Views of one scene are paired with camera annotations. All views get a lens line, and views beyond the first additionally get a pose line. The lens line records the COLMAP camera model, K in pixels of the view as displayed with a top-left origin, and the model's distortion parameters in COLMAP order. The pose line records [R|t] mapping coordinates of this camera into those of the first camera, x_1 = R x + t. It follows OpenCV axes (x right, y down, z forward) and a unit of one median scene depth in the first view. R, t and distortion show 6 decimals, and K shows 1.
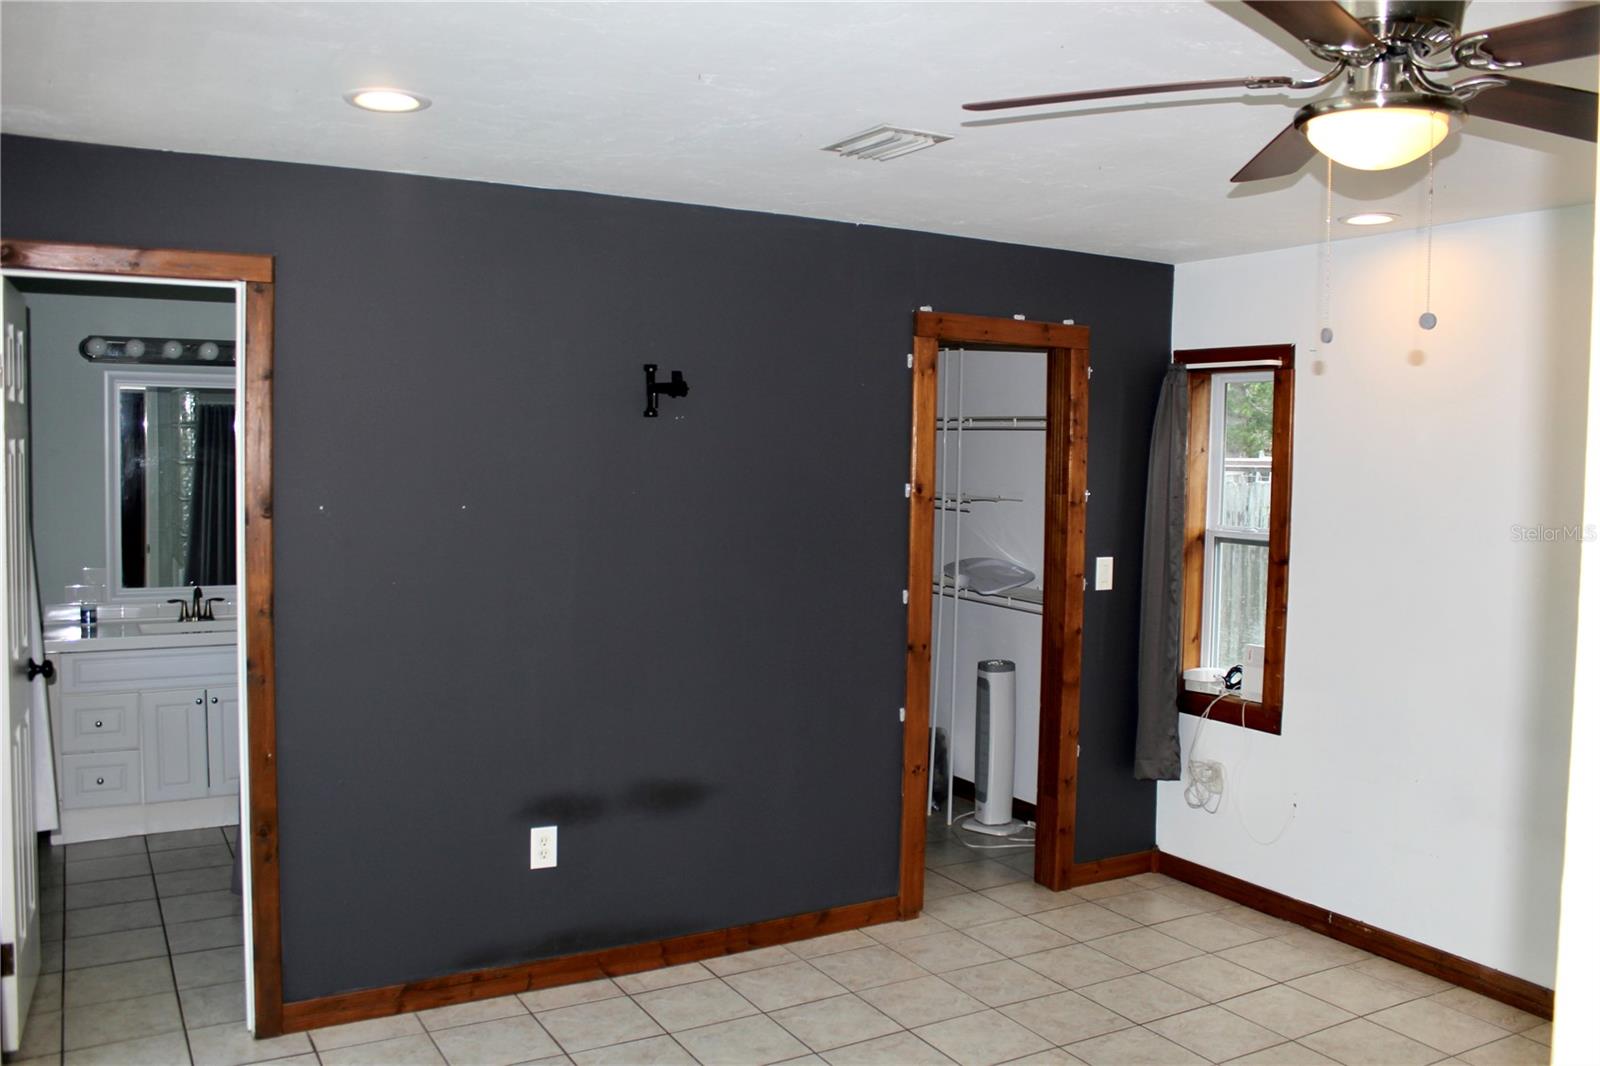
lens RADIAL K [[1357.7, 0, 799.8], [0, 1357.7, 525.3], [0, 0, 1]] dist [-0.140092, 0.072561]
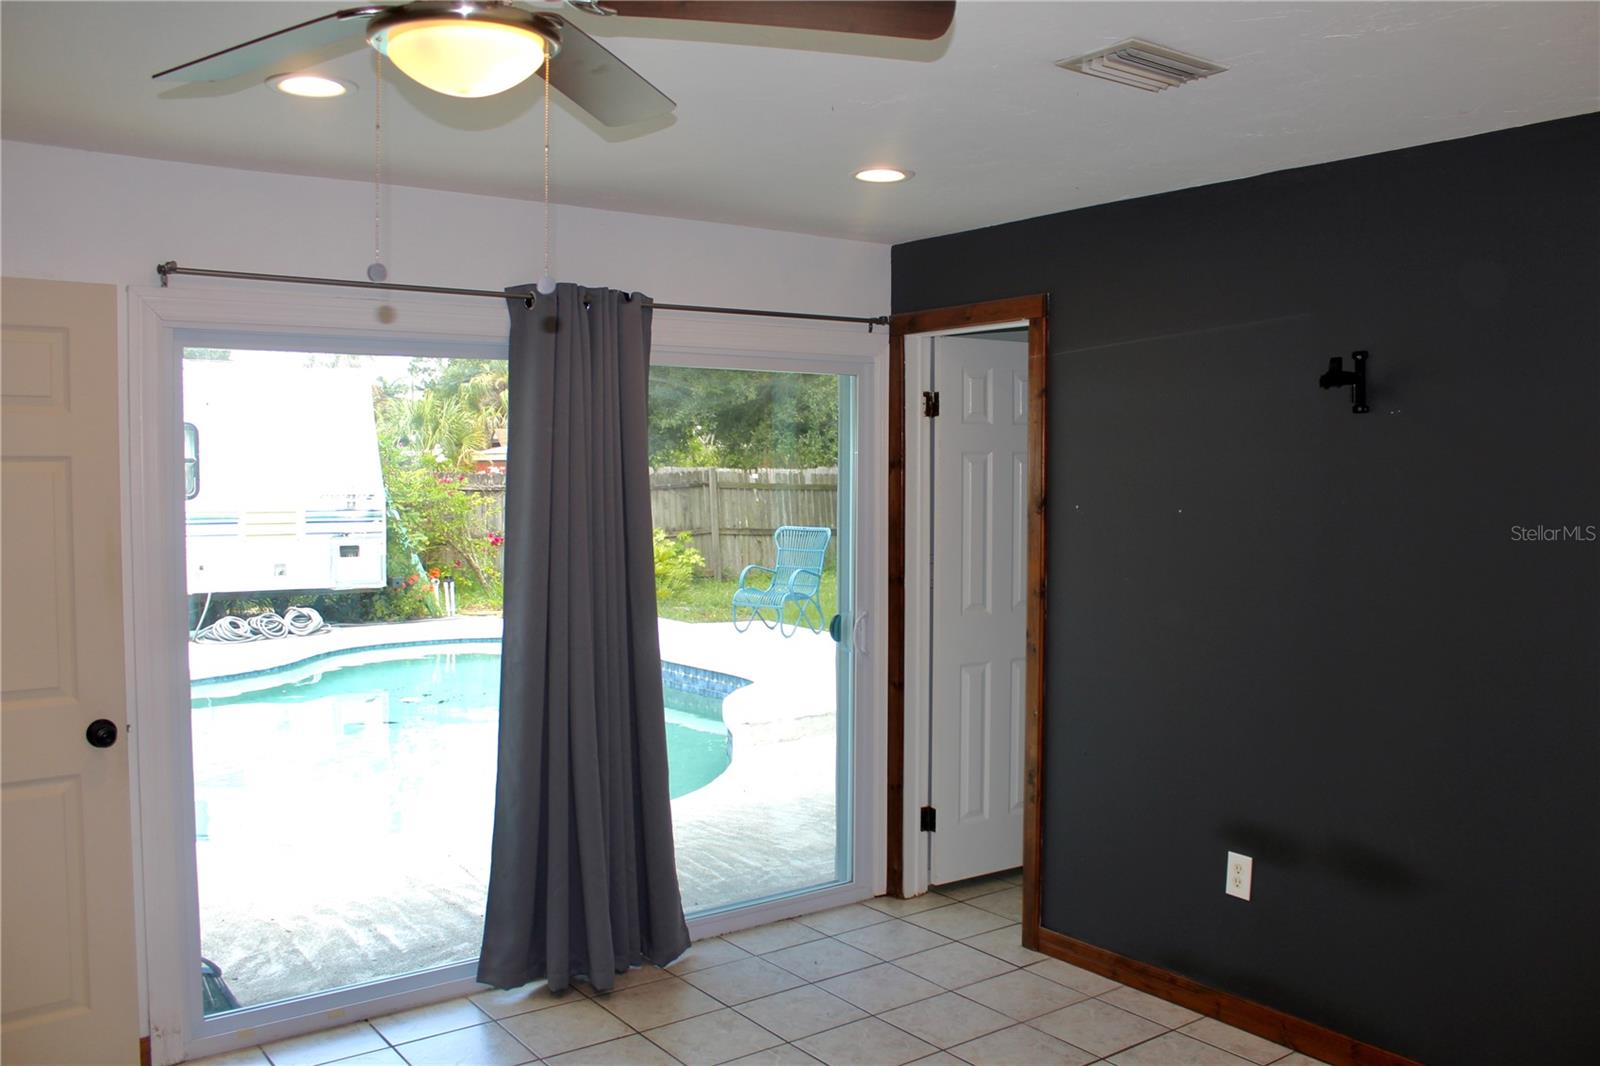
lens RADIAL K [[1357.7, 0, 800.3], [0, 1357.7, 536.9], [0, 0, 1]] dist [-0.140092, 0.072561]
pose [[0.103881, 0.042033, -0.993701, 0.695204], [-0.057356, 0.997697, 0.036206, -0.013198], [0.992935, 0.053233, 0.106052, 0.584426]]
